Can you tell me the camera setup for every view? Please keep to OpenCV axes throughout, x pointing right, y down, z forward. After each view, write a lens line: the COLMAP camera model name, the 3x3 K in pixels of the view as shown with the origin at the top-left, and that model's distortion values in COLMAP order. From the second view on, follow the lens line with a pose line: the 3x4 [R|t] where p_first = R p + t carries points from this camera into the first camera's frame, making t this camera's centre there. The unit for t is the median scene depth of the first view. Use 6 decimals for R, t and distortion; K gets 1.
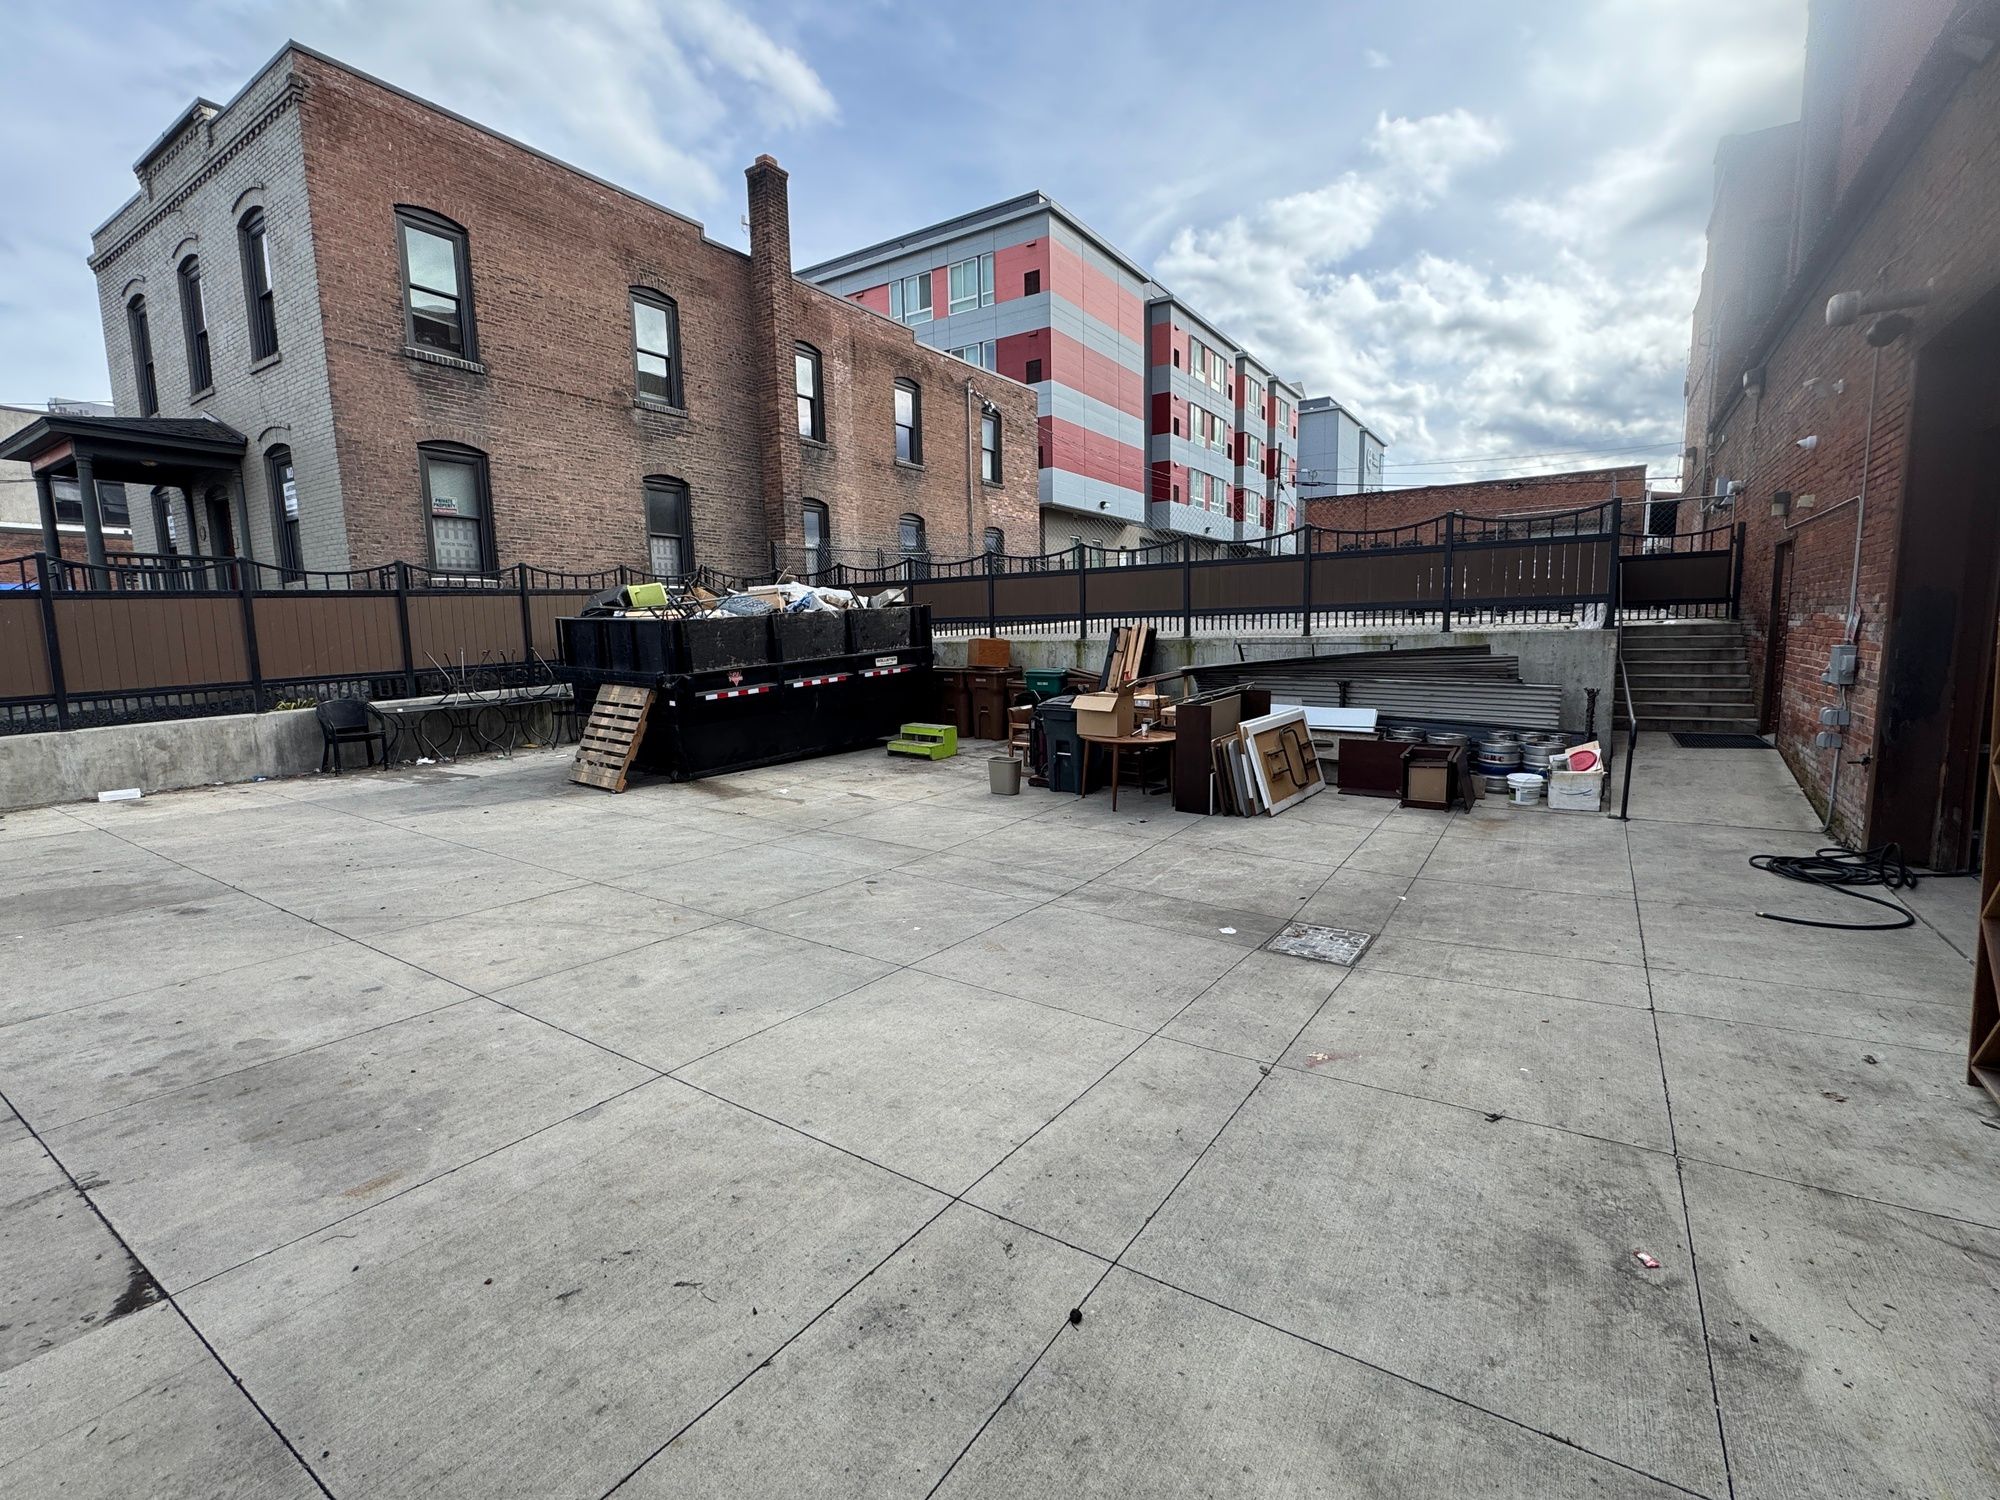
lens RADIAL K [[894.3, 0, 1004.5], [0, 894.3, 745.6], [0, 0, 1]] dist [-0.001630, 0.000351]
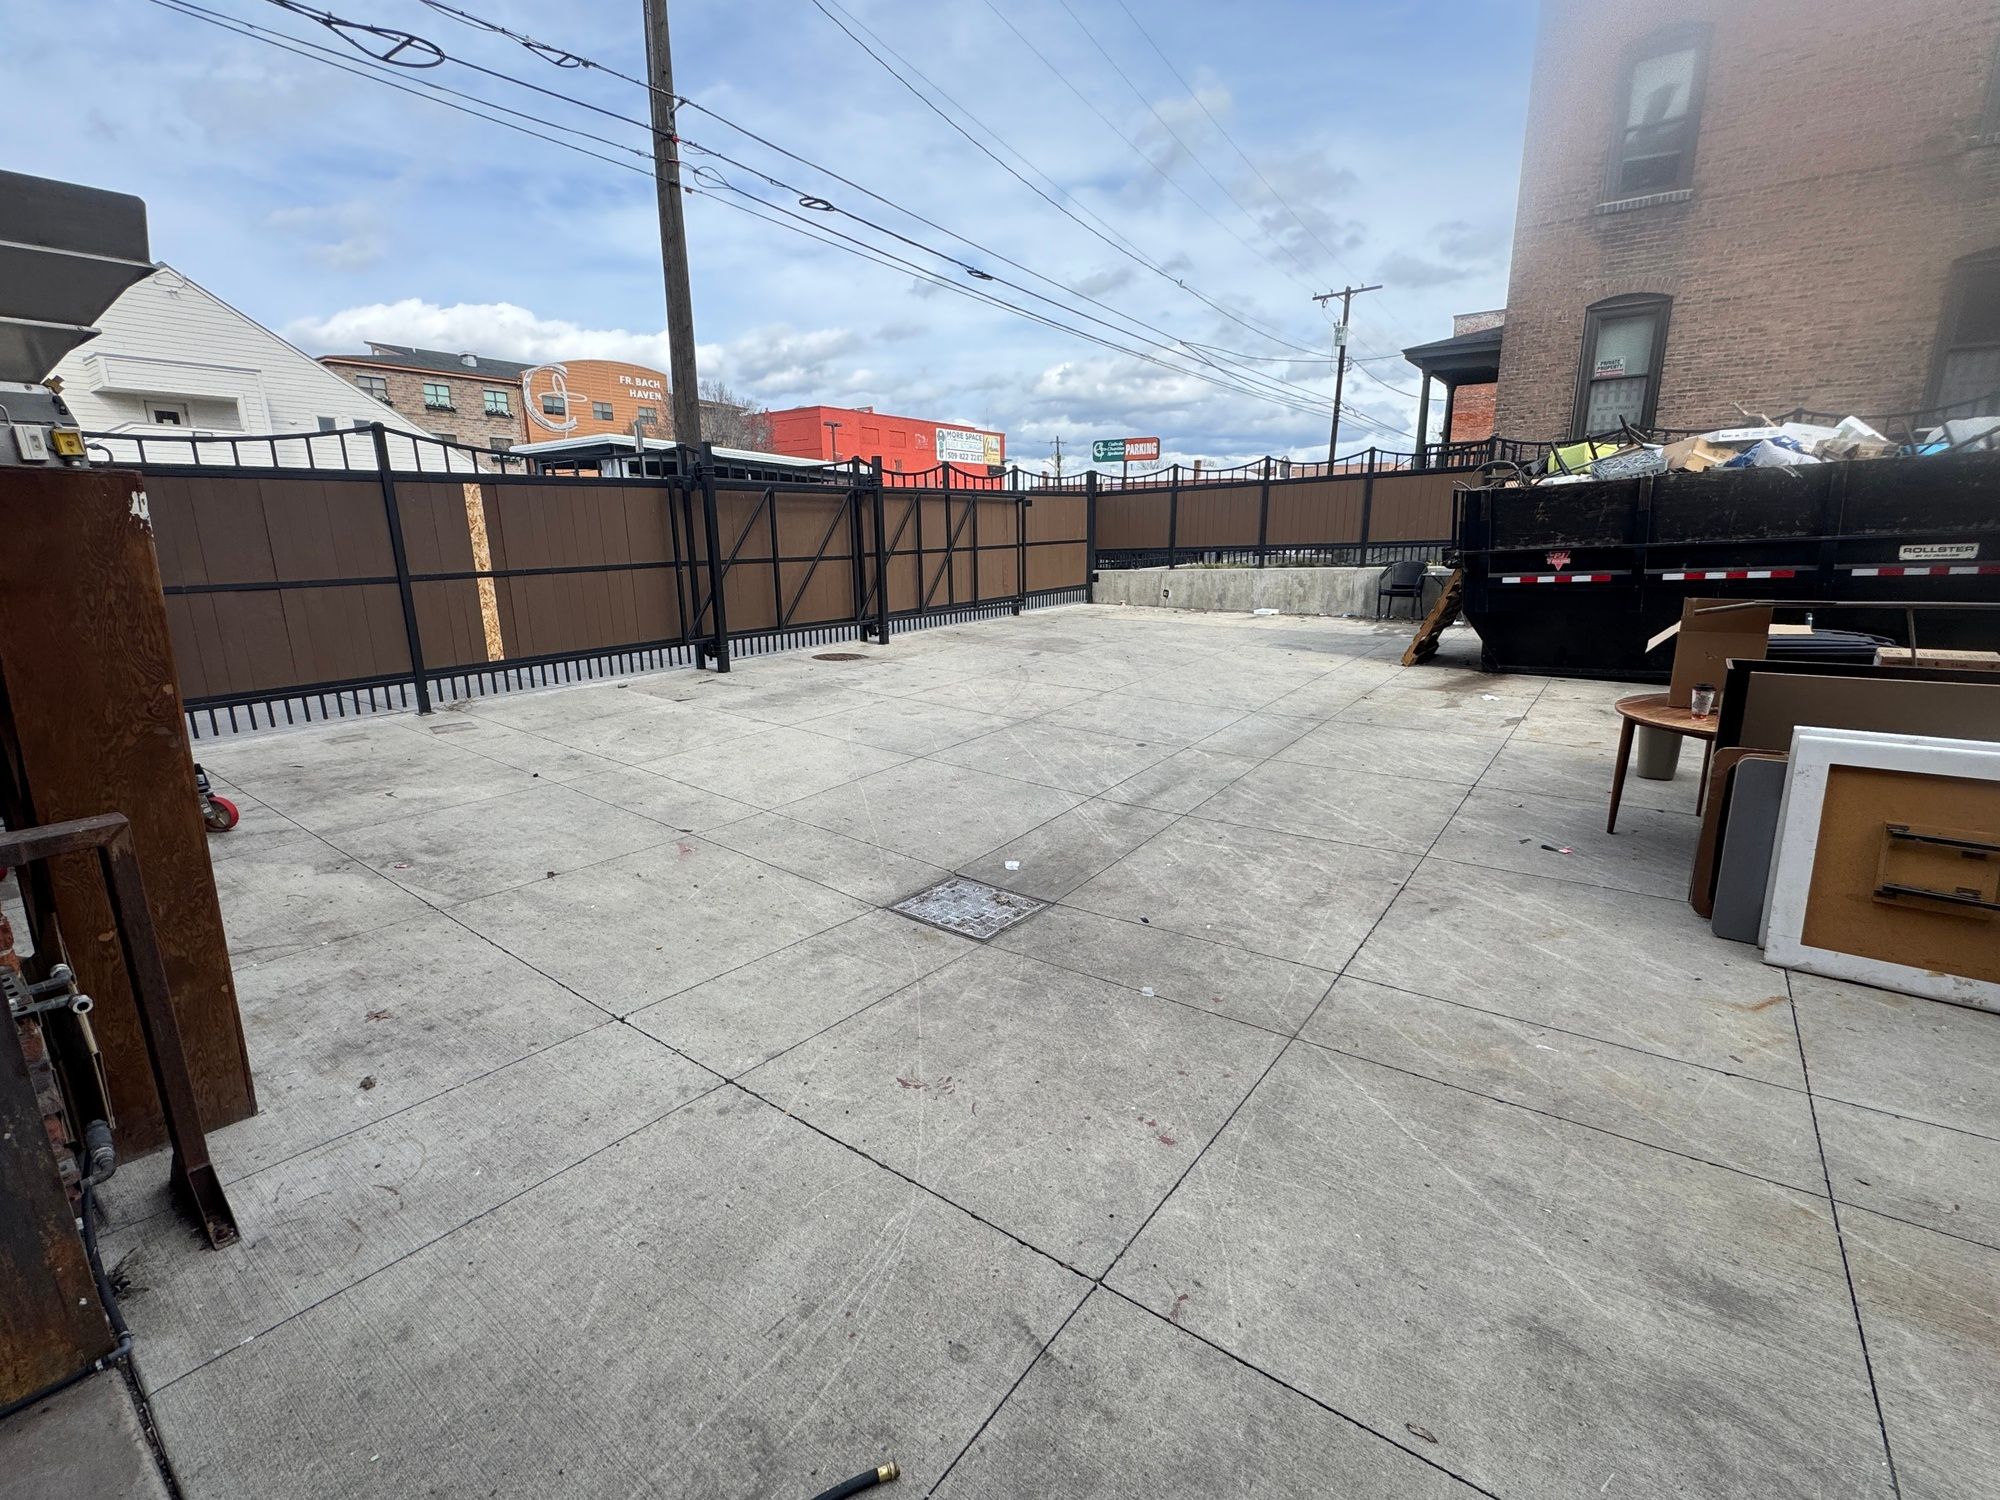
lens RADIAL K [[894.3, 0, 994.1], [0, 894.3, 743.6], [0, 0, 1]] dist [-0.001630, 0.000351]
pose [[-0.059802, 0.252909, -0.965640, 0.945685], [-0.114426, 0.959258, 0.258323, -0.112003], [0.991630, 0.125942, -0.028426, 0.894691]]
